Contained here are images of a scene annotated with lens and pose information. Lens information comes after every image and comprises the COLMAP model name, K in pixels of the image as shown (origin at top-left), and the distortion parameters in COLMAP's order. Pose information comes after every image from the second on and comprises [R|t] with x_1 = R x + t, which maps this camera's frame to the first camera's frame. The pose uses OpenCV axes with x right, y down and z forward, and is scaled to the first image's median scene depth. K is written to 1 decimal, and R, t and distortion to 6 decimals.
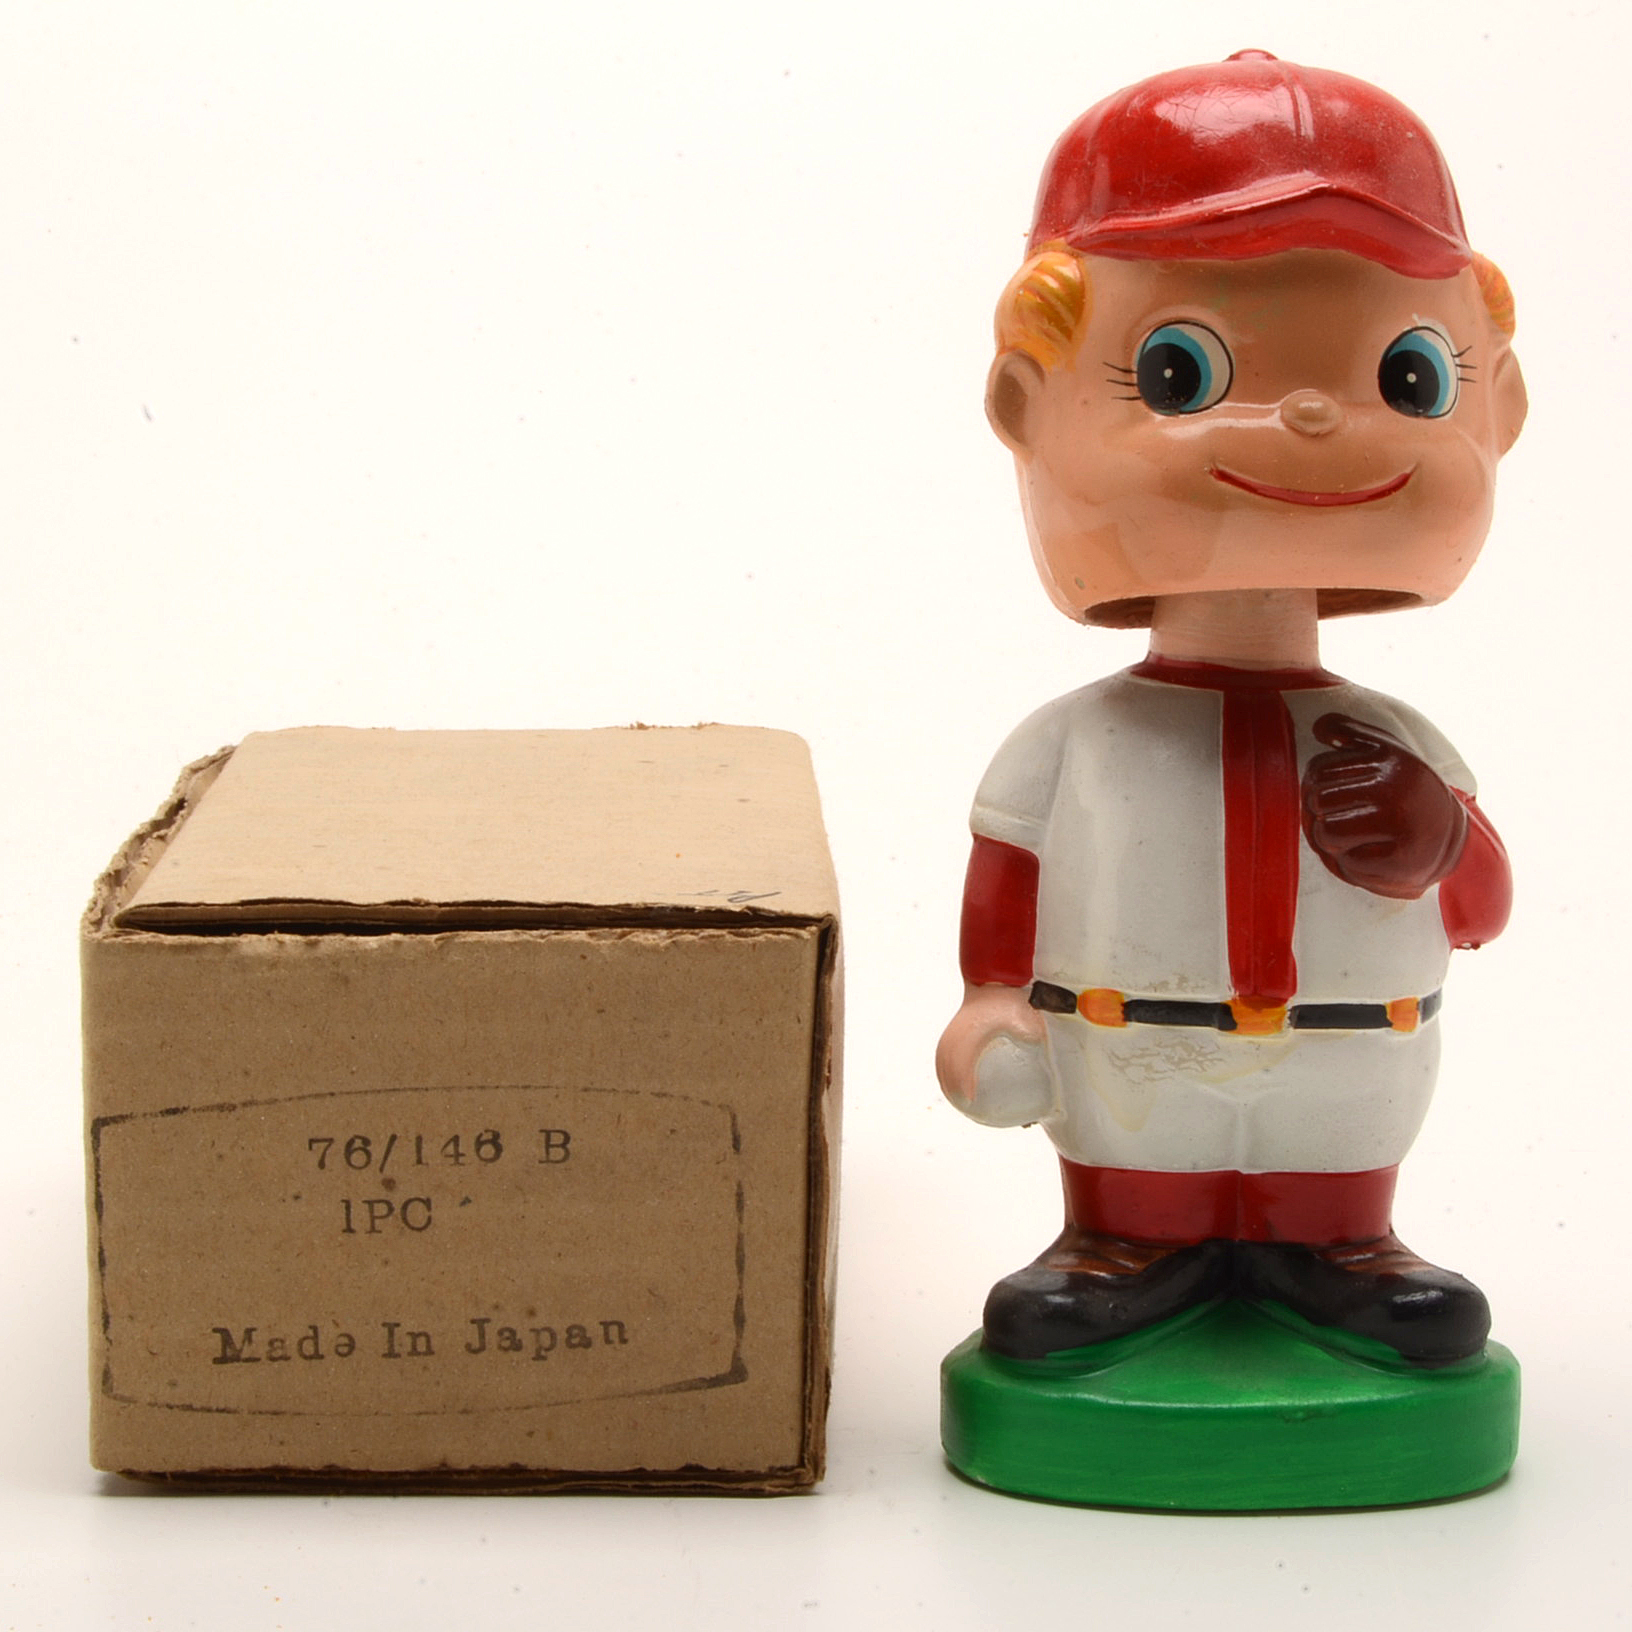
lens RADIAL K [[6419.1, 0, 817.0], [0, 6419.1, 816.9], [0, 0, 1]] dist [0.031598, 0.000000]
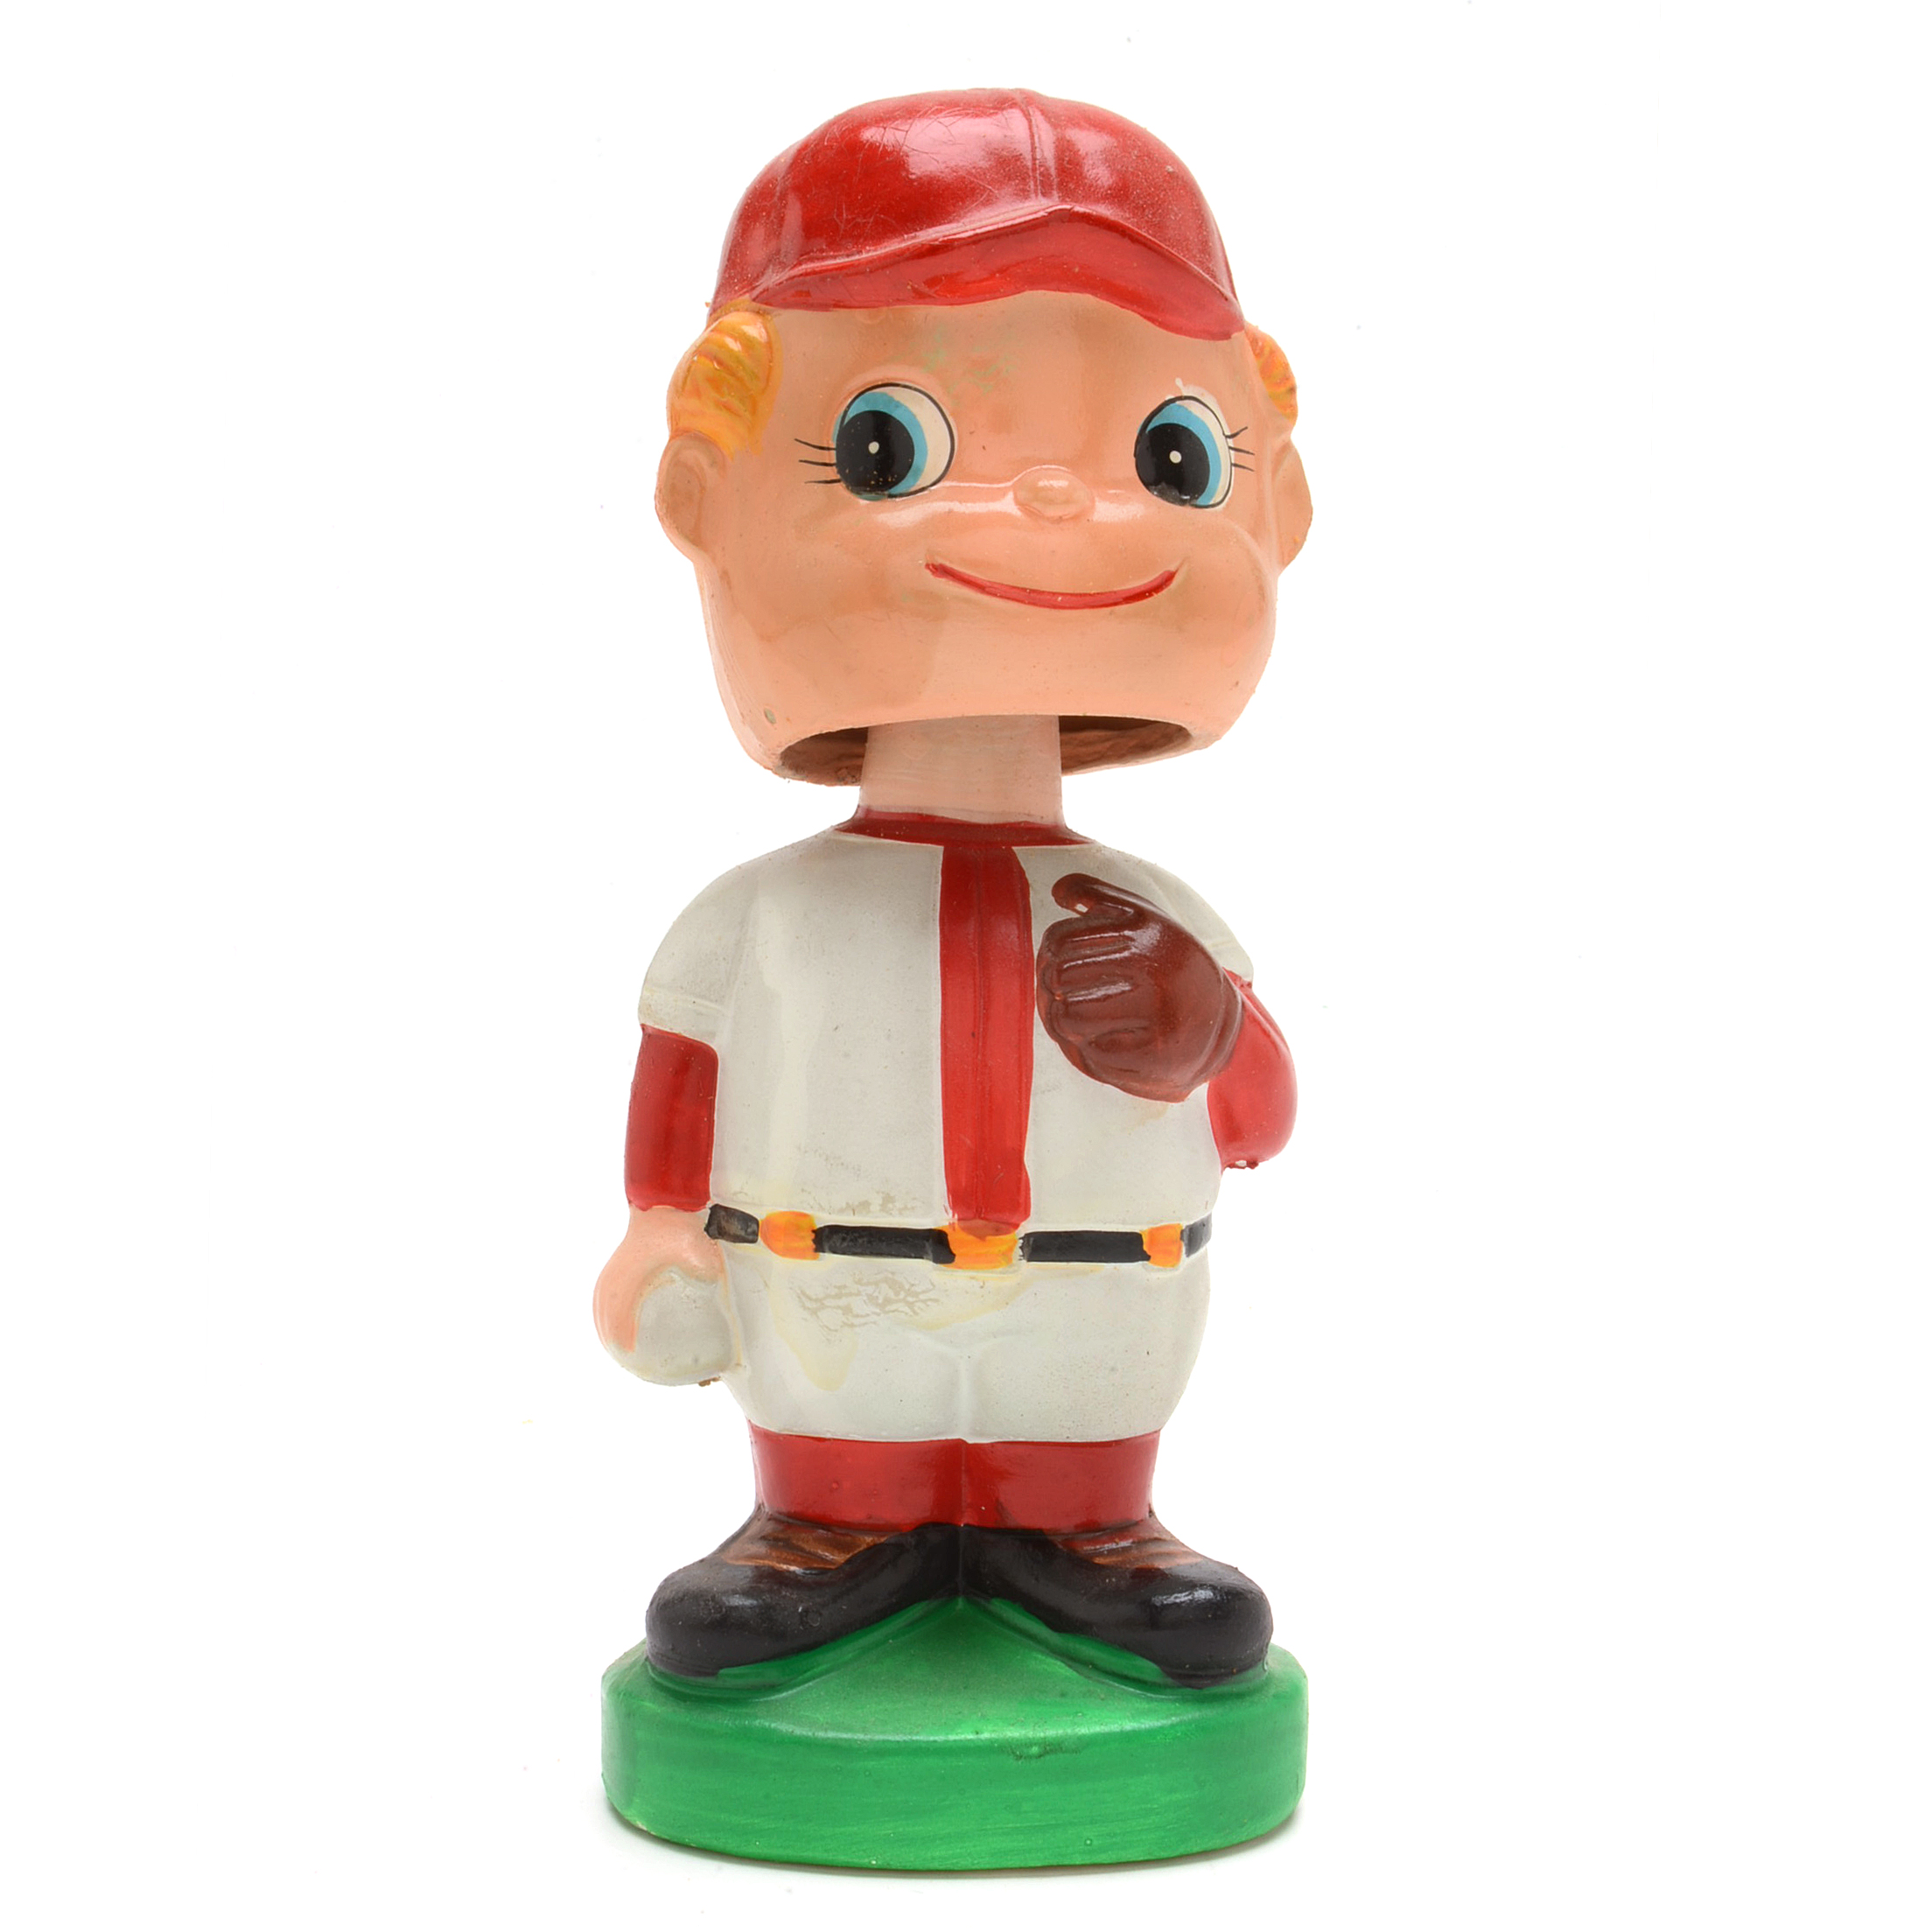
lens RADIAL K [[3624.6, 0, 968.0], [0, 3624.6, 964.5], [0, 0, 1]] dist [-0.029134, 0.000000]
pose [[0.999468, 0.004381, 0.032320, 0.051726], [-0.002267, 0.997872, -0.065160, 0.025262], [-0.032537, 0.065052, 0.997351, 0.543917]]
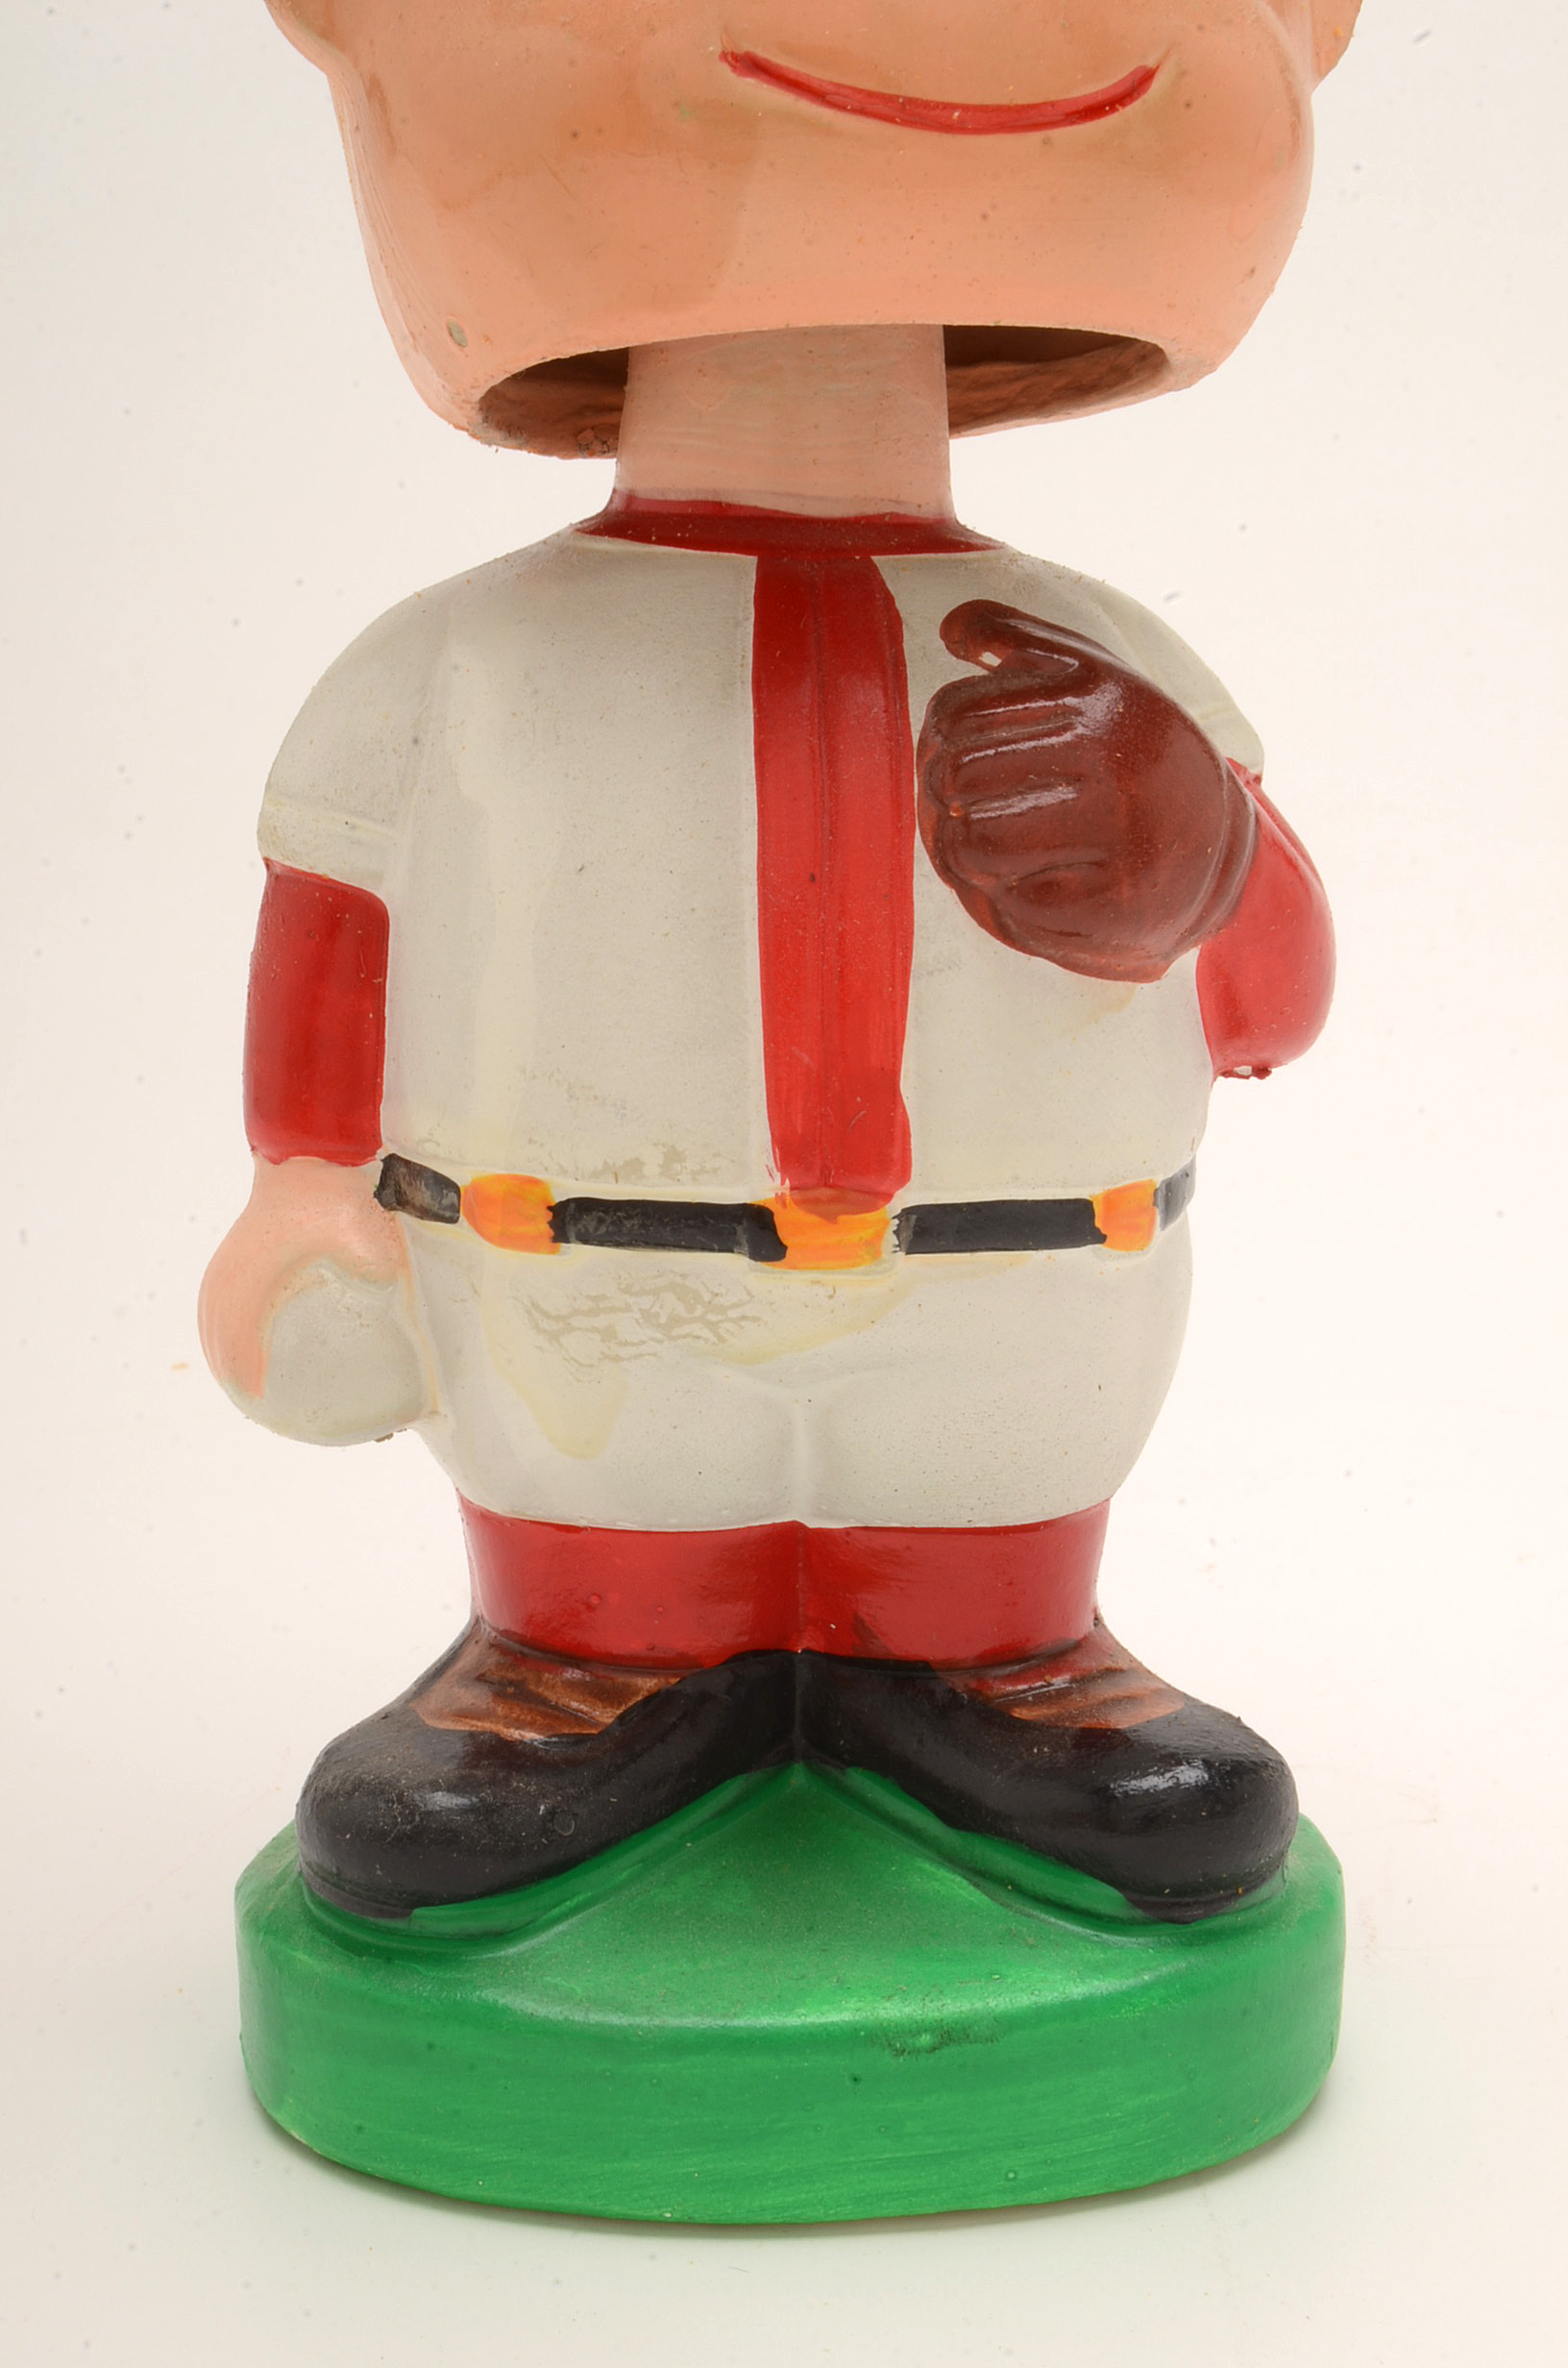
lens RADIAL K [[3680.7, 0, 789.8], [0, 3680.7, 1188.2], [0, 0, 1]] dist [-0.035708, 0.000000]
pose [[0.999115, -0.013104, 0.039968, 0.054174], [0.010220, 0.997386, 0.071536, 0.008204], [-0.040801, -0.071064, 0.996637, 0.720286]]
